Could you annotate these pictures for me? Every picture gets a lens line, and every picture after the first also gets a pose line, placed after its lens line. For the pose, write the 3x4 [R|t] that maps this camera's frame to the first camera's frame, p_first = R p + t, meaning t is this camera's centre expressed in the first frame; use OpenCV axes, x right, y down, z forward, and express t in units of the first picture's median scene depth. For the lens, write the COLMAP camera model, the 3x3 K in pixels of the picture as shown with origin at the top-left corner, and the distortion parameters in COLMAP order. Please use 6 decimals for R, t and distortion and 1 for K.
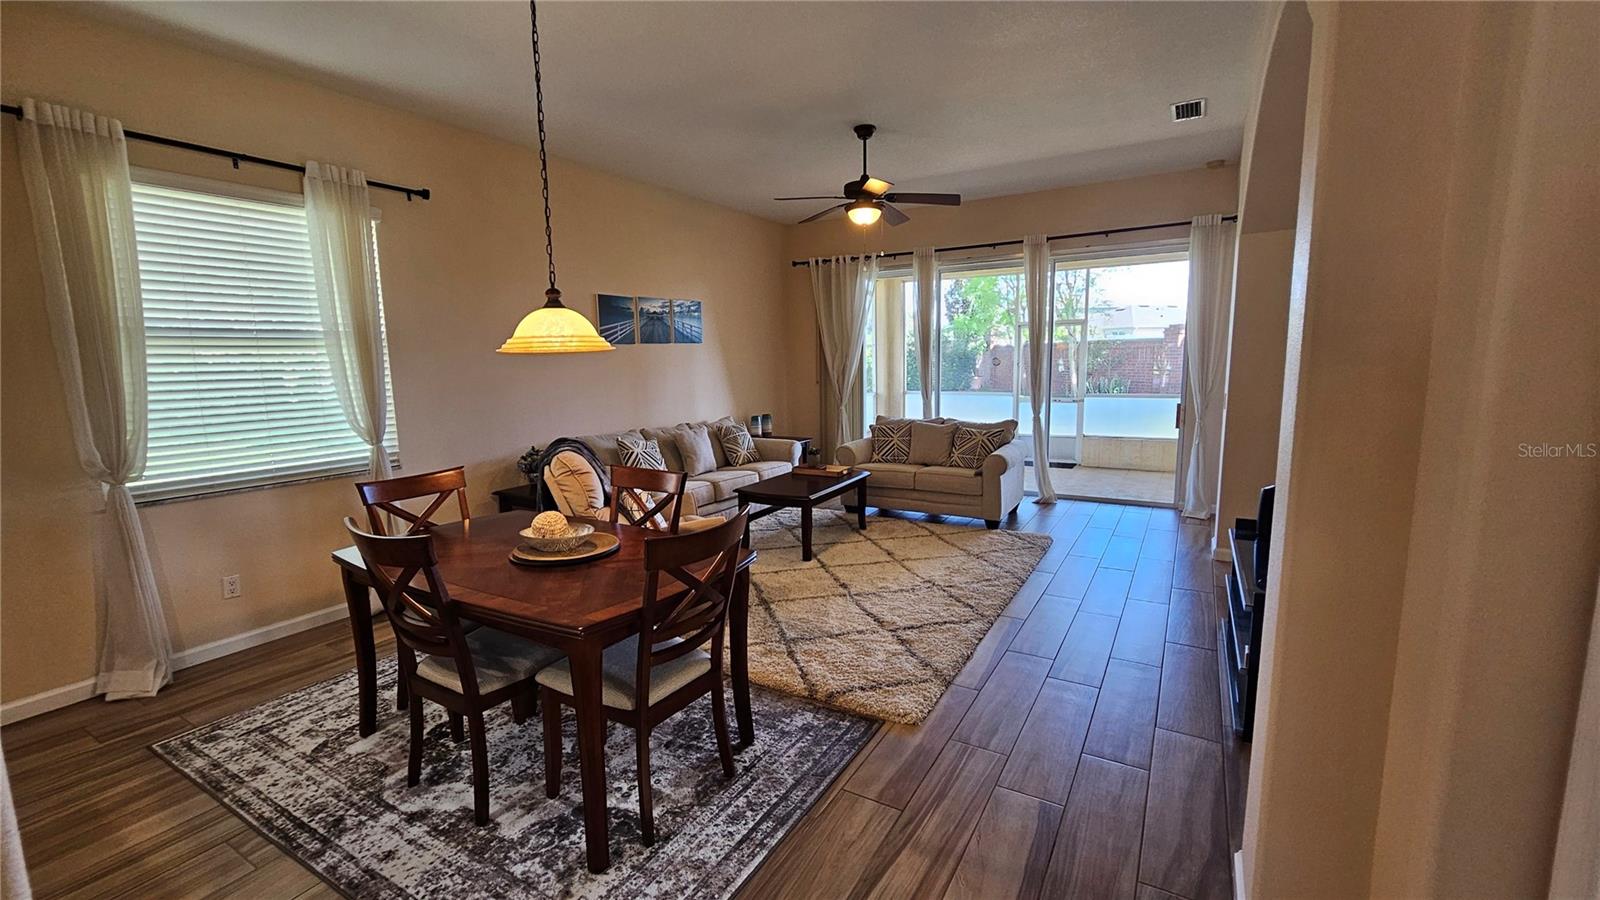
lens RADIAL K [[656.4, 0, 799.7], [0, 656.4, 450.0], [0, 0, 1]] dist [-0.000662, -0.000800]
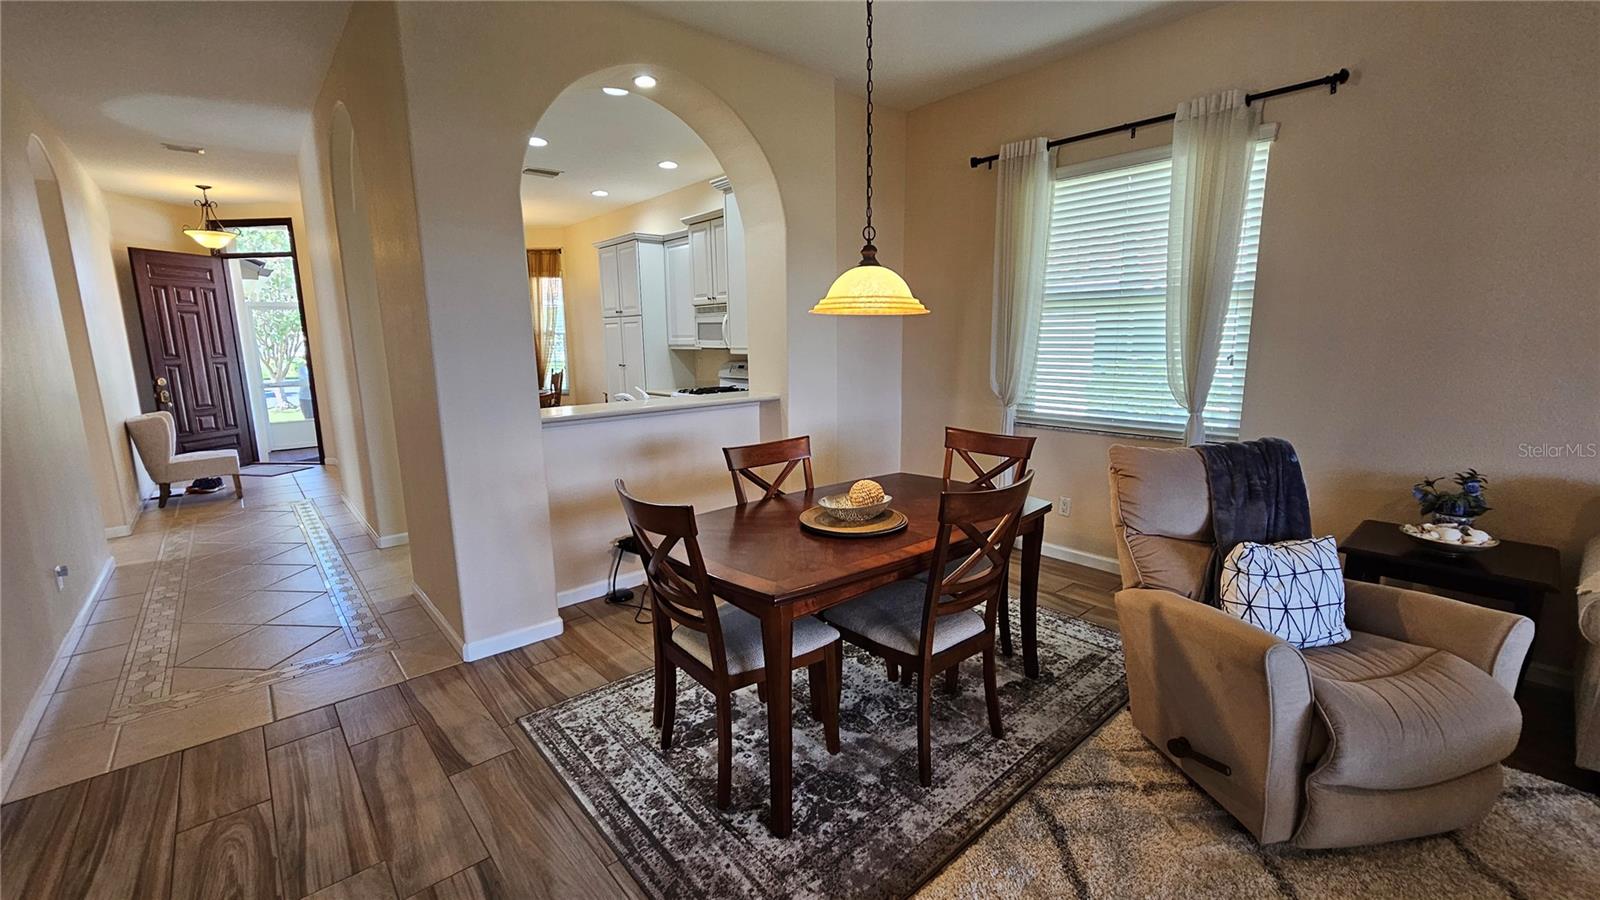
lens RADIAL K [[656.4, 0, 802.2], [0, 656.4, 451.3], [0, 0, 1]] dist [-0.000662, -0.000800]
pose [[-0.307297, 0.189081, -0.932640, 0.246838], [-0.113774, 0.965731, 0.233278, -0.074048], [0.944788, 0.177796, -0.275254, 0.529042]]
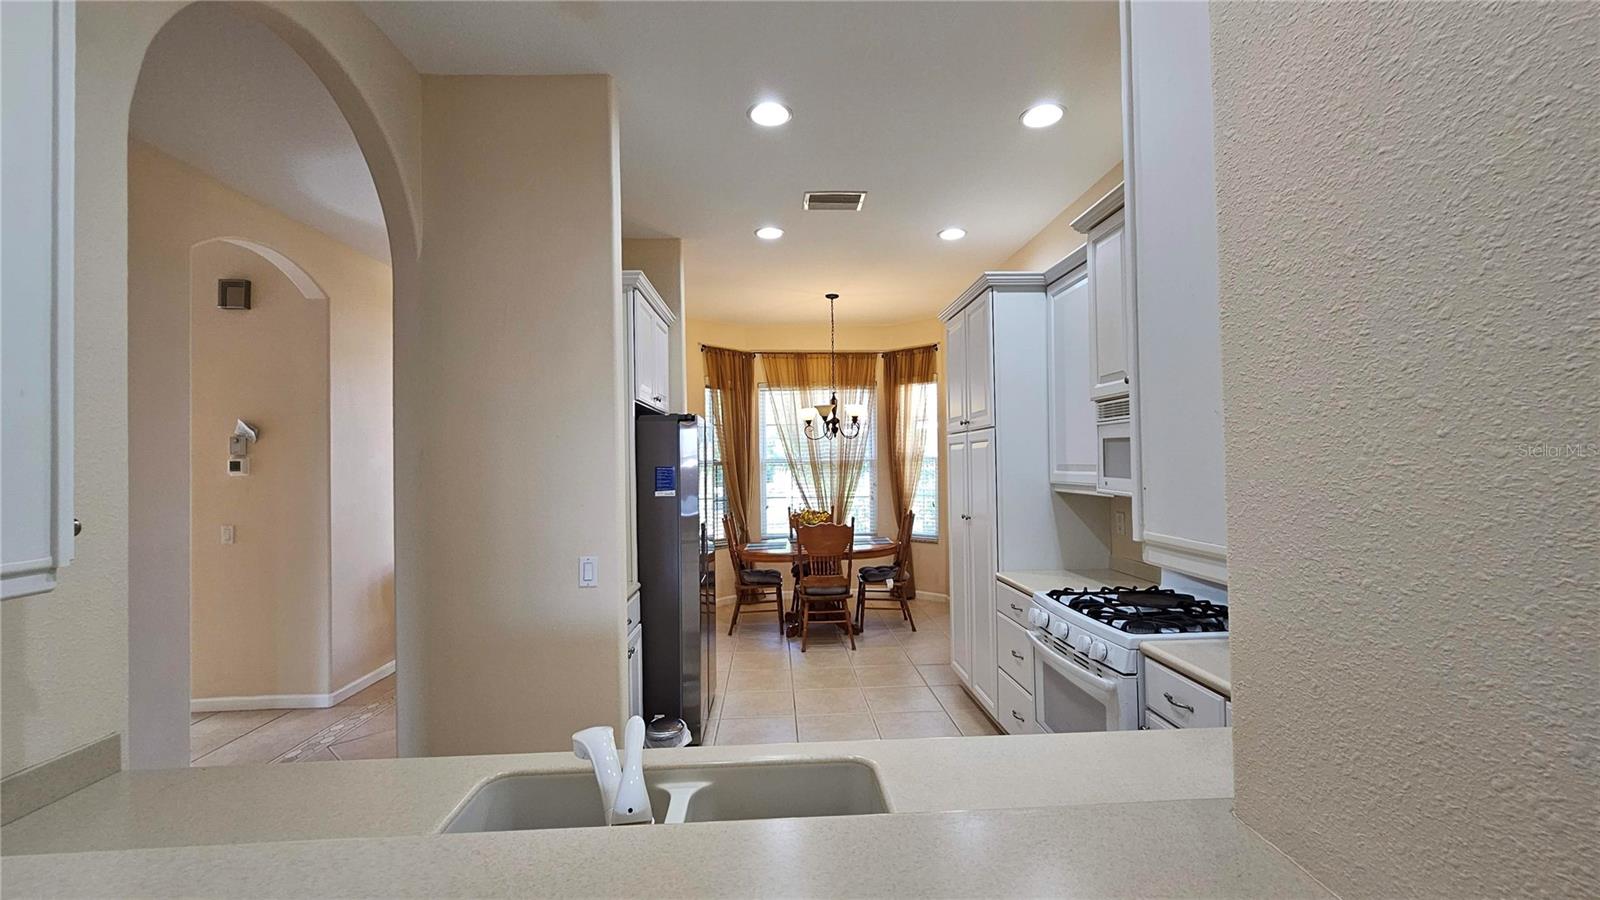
lens RADIAL K [[656.4, 0, 803.8], [0, 656.4, 448.1], [0, 0, 1]] dist [-0.000662, -0.000800]
pose [[-0.834150, 0.021235, -0.551128, -0.349050], [-0.045384, 0.993227, 0.106958, -0.038327], [0.549667, 0.114231, -0.827537, 0.288765]]
